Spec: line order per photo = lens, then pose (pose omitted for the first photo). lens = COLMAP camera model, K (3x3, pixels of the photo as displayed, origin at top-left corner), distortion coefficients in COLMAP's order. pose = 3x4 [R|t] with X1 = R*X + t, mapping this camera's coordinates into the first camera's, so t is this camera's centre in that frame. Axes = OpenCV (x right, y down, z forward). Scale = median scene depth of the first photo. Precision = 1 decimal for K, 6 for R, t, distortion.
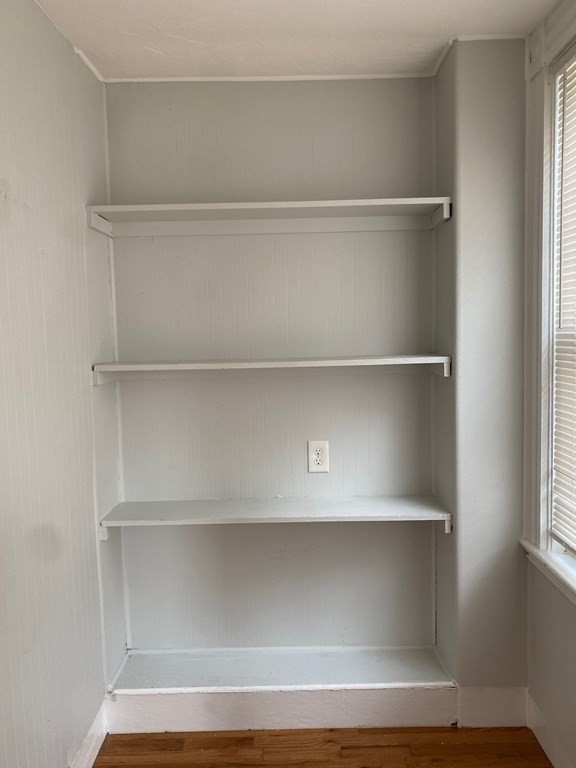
lens RADIAL K [[590.4, 0, 290.1], [0, 590.4, 380.4], [0, 0, 1]] dist [0.000193, -0.015096]
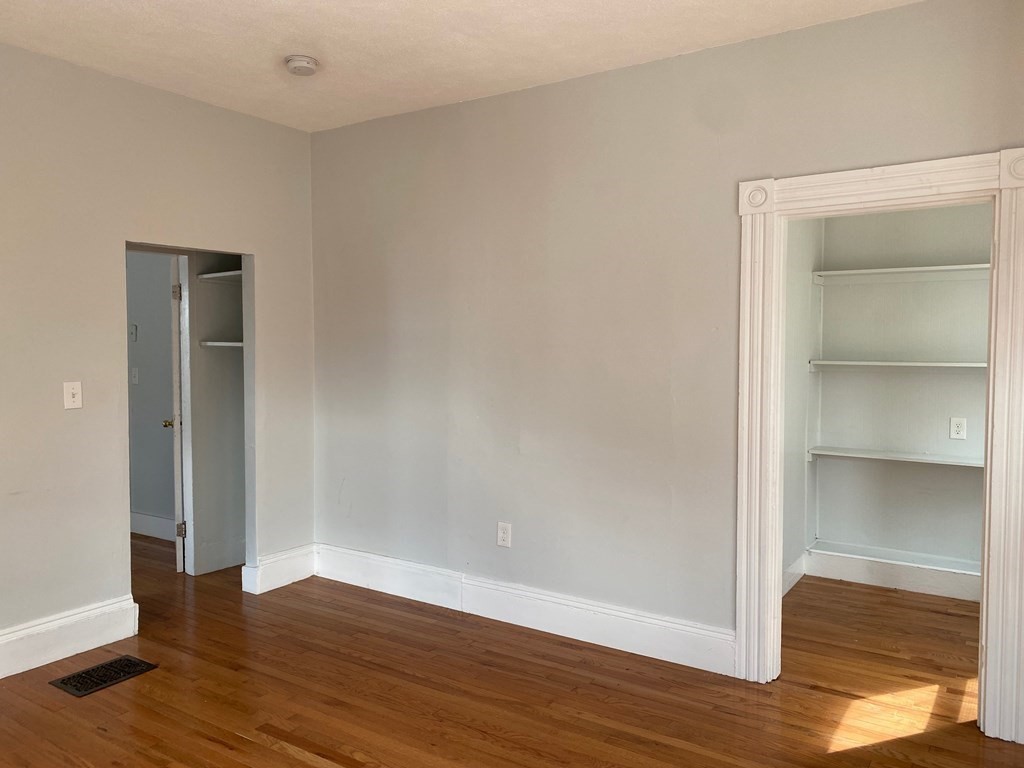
lens RADIAL K [[787.2, 0, 521.5], [0, 787.2, 377.0], [0, 0, 1]] dist [0.000193, -0.015096]
pose [[0.835954, 0.046311, -0.546842, 0.225086], [-0.056491, 0.998401, -0.001805, 0.072552], [0.545884, 0.032400, 0.837234, -1.369426]]
